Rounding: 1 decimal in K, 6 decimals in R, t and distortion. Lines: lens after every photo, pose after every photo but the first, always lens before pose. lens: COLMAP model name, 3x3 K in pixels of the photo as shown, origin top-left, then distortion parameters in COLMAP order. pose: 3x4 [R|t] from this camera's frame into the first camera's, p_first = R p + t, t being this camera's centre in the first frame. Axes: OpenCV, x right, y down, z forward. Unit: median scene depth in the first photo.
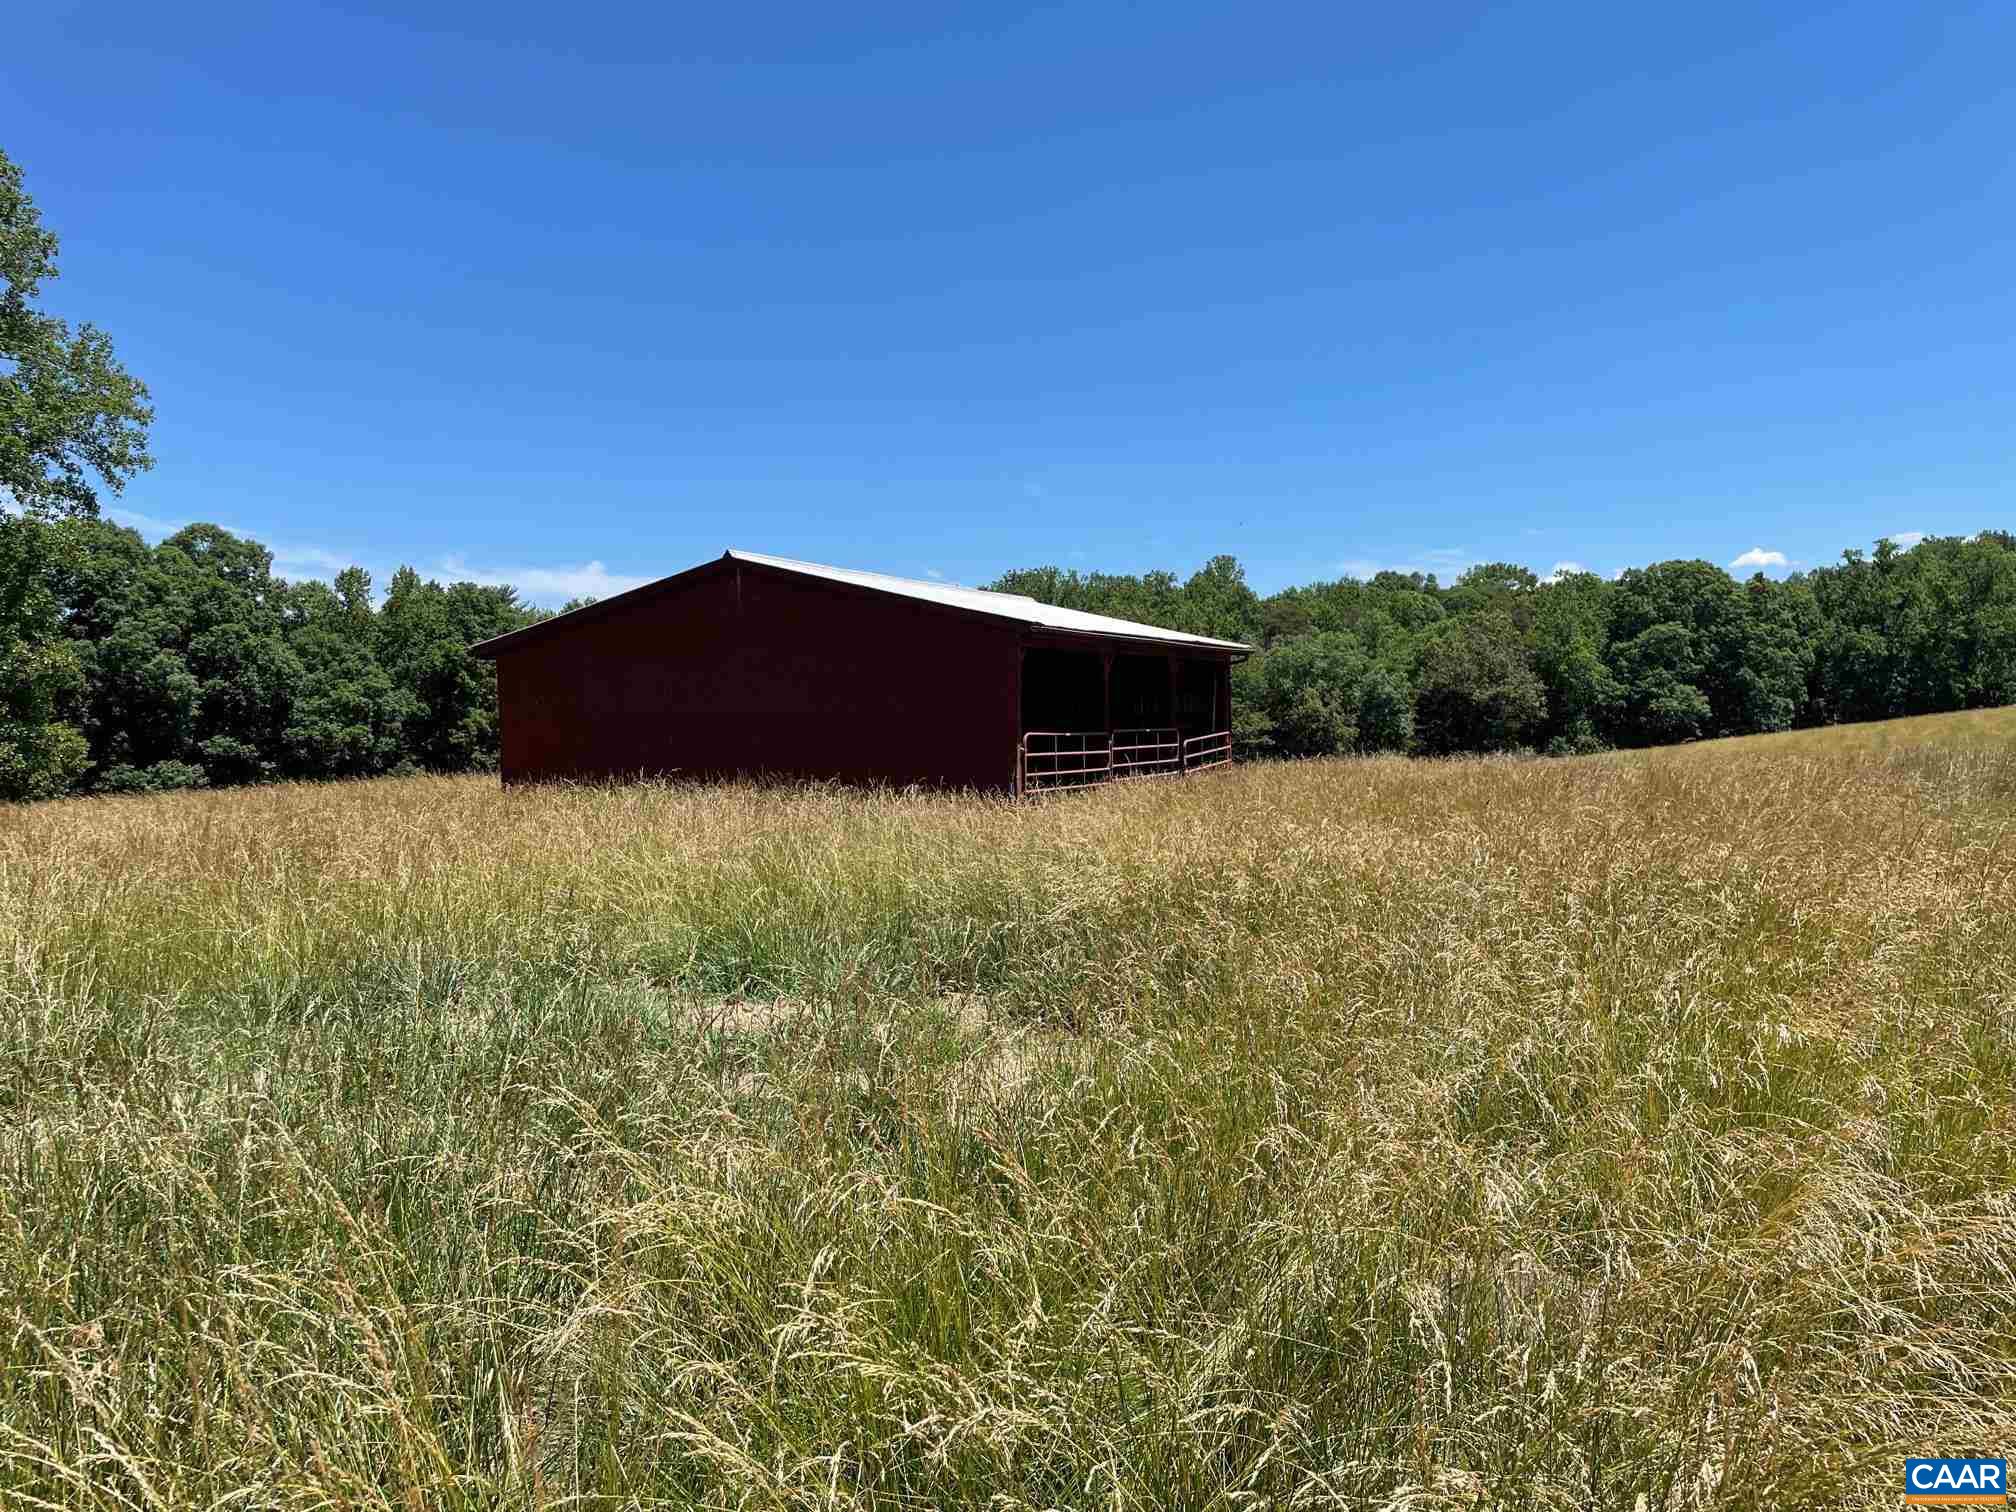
lens RADIAL K [[1458.5, 0, 1005.1], [0, 1458.5, 767.0], [0, 0, 1]] dist [0.061944, -0.076870]
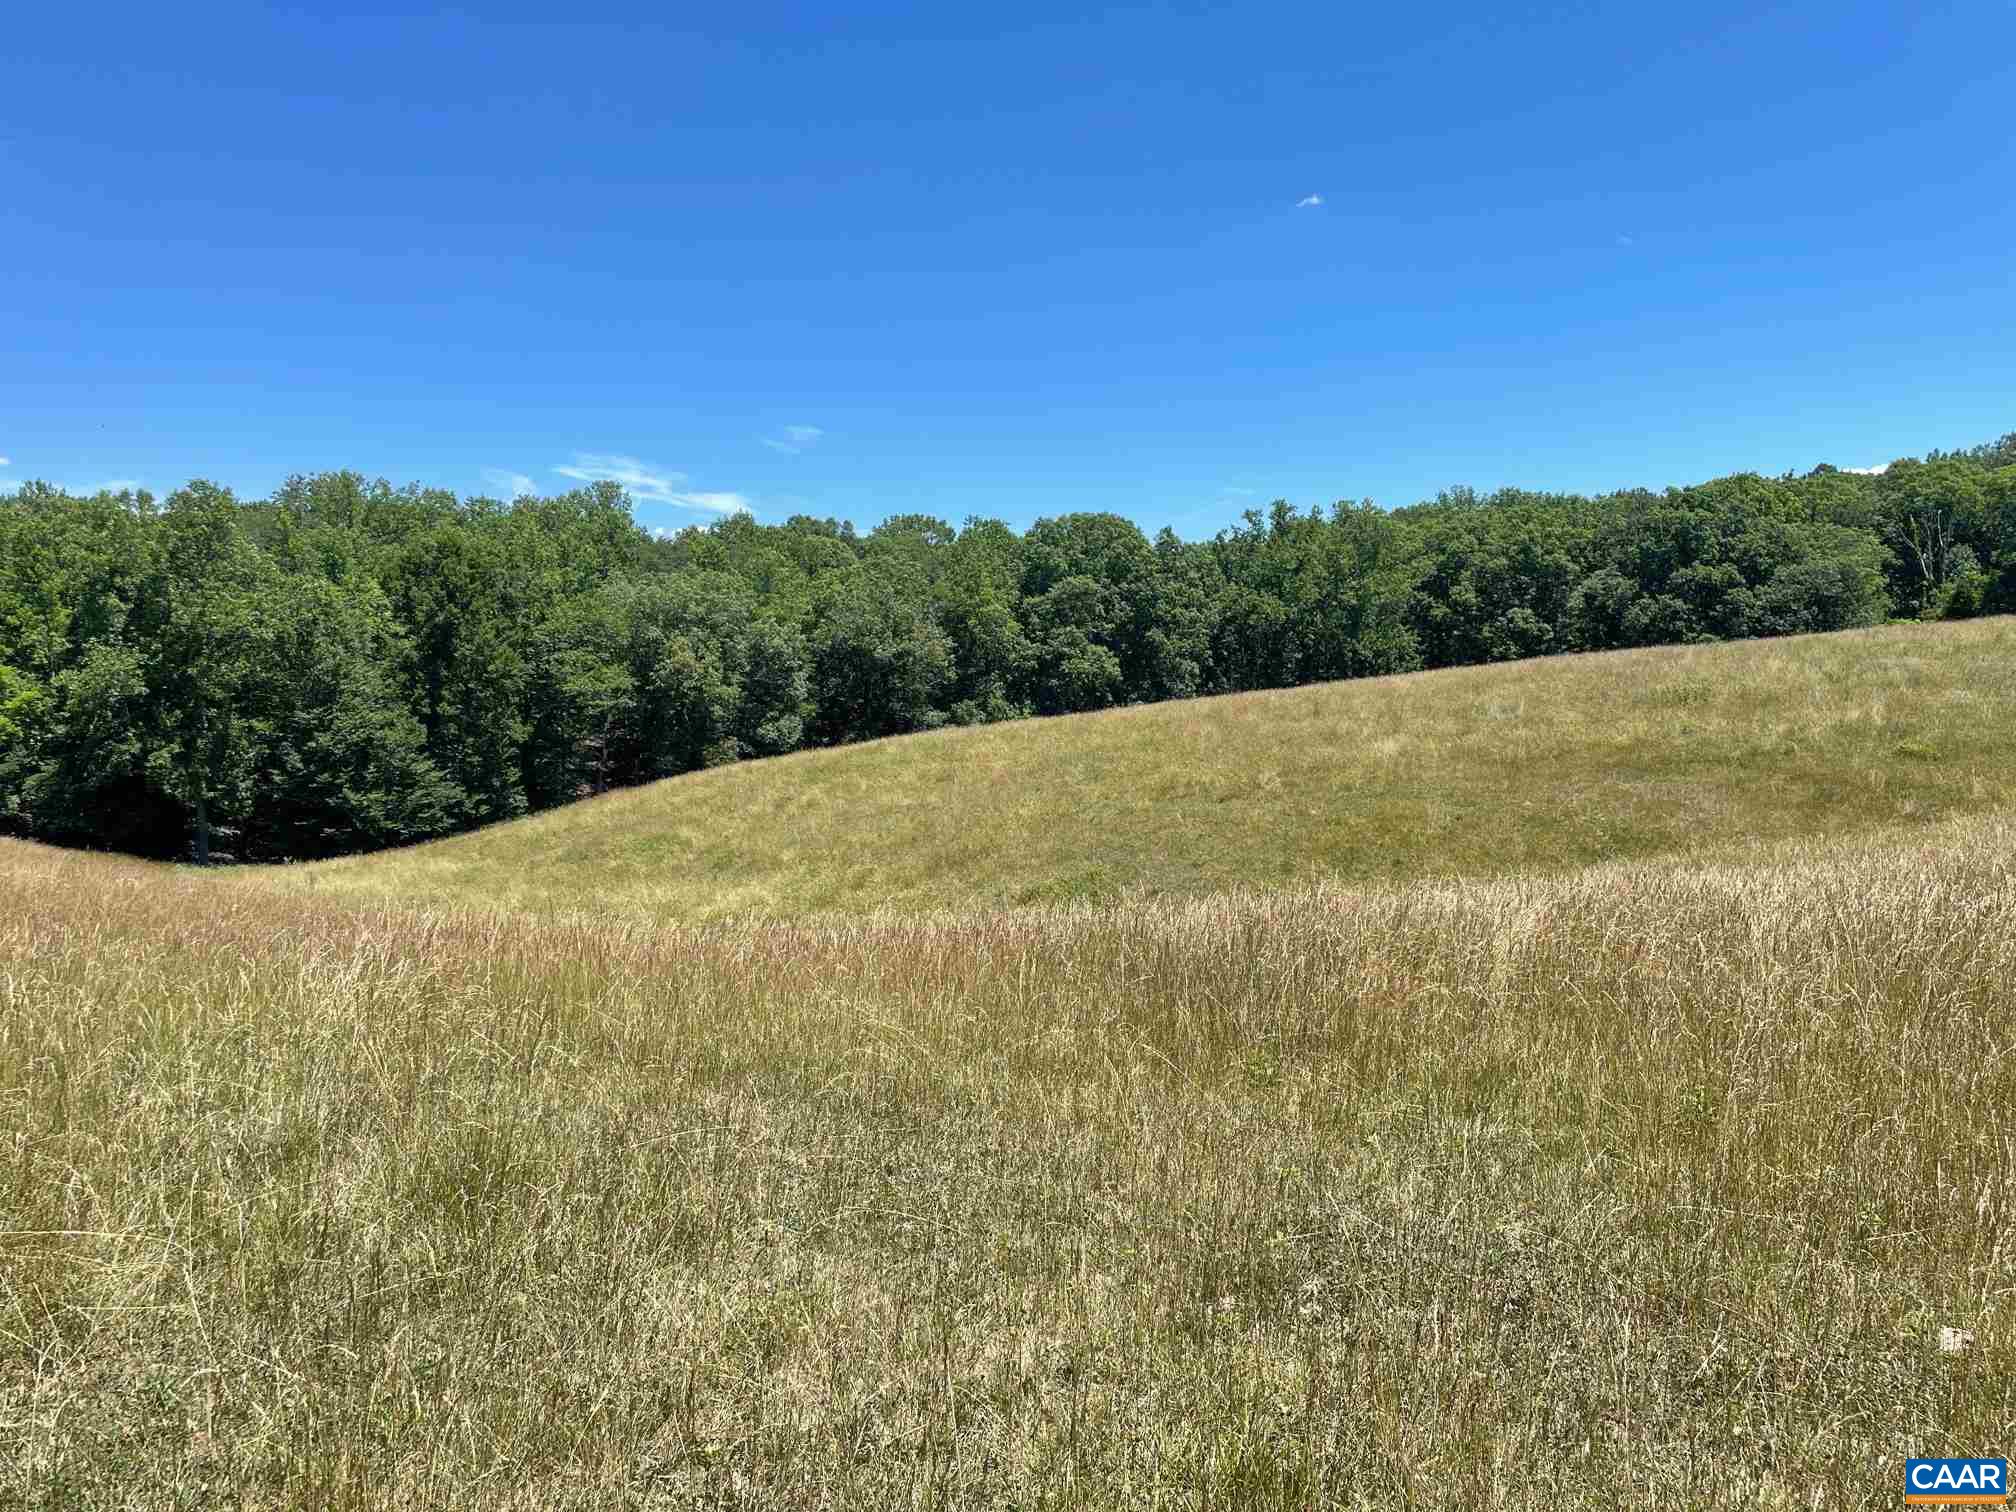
lens RADIAL K [[1458.5, 0, 1001.4], [0, 1458.5, 747.8], [0, 0, 1]] dist [0.061944, -0.076870]
pose [[0.932703, -0.002292, 0.360638, 0.078705], [-0.002816, 0.999903, 0.013638, -0.004309], [-0.360634, -0.013736, 0.932606, 0.173336]]
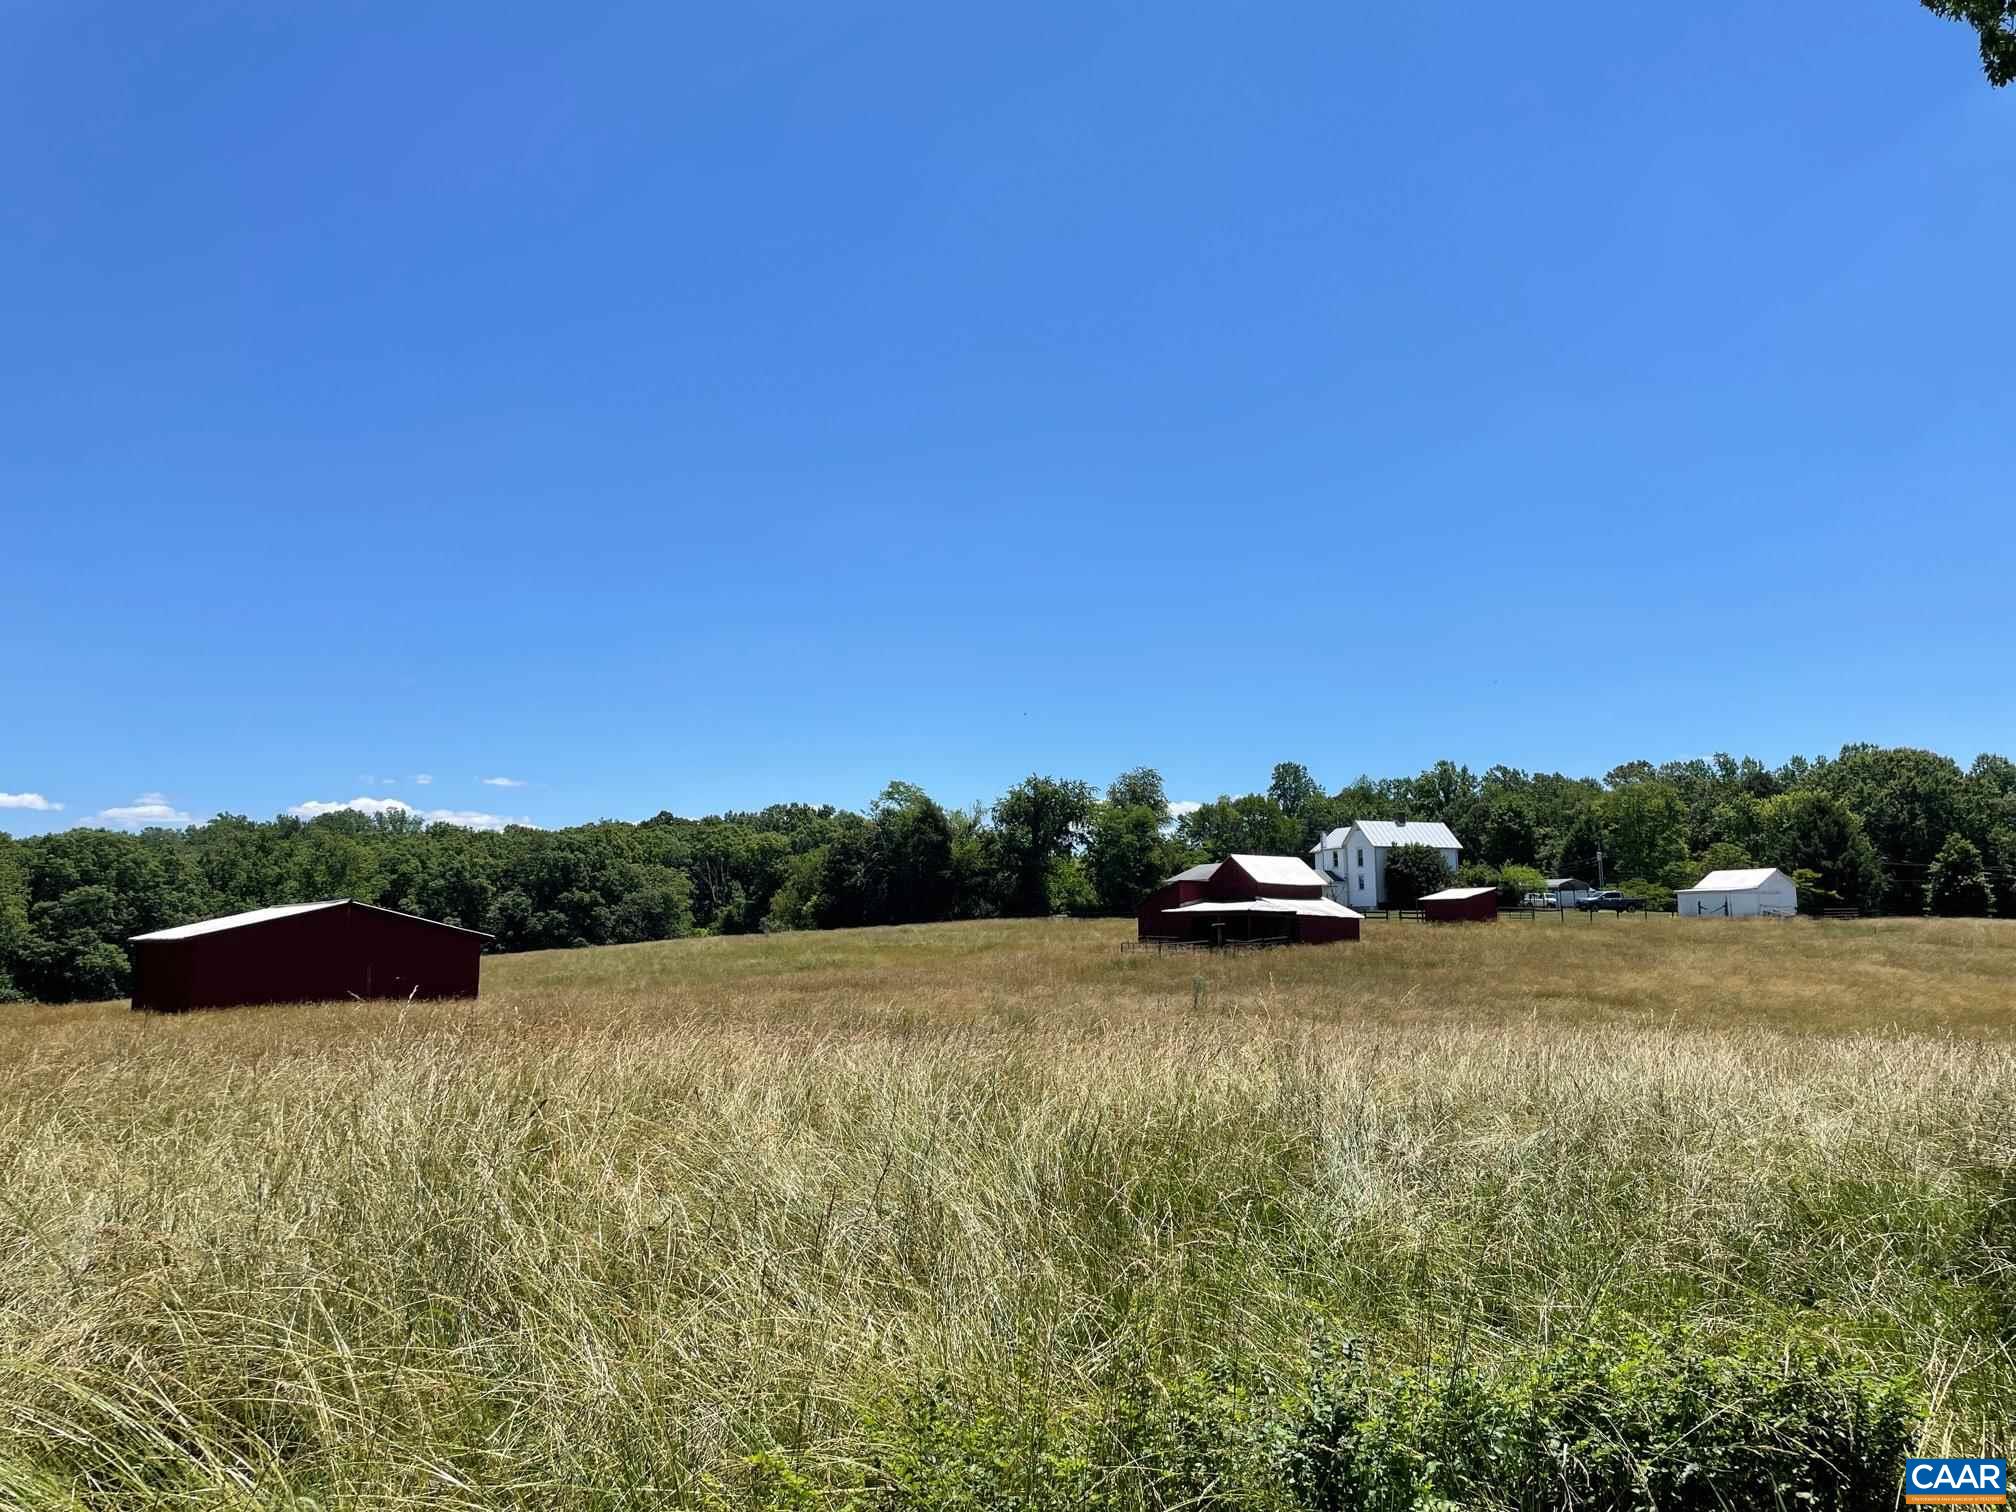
lens RADIAL K [[1458.5, 0, 1010.4], [0, 1458.5, 744.8], [0, 0, 1]] dist [0.061944, -0.076870]
pose [[0.461809, 0.144931, 0.875058, -0.213363], [0.021200, 0.984475, -0.174241, 0.005014], [-0.886726, 0.099017, 0.451567, -0.115879]]
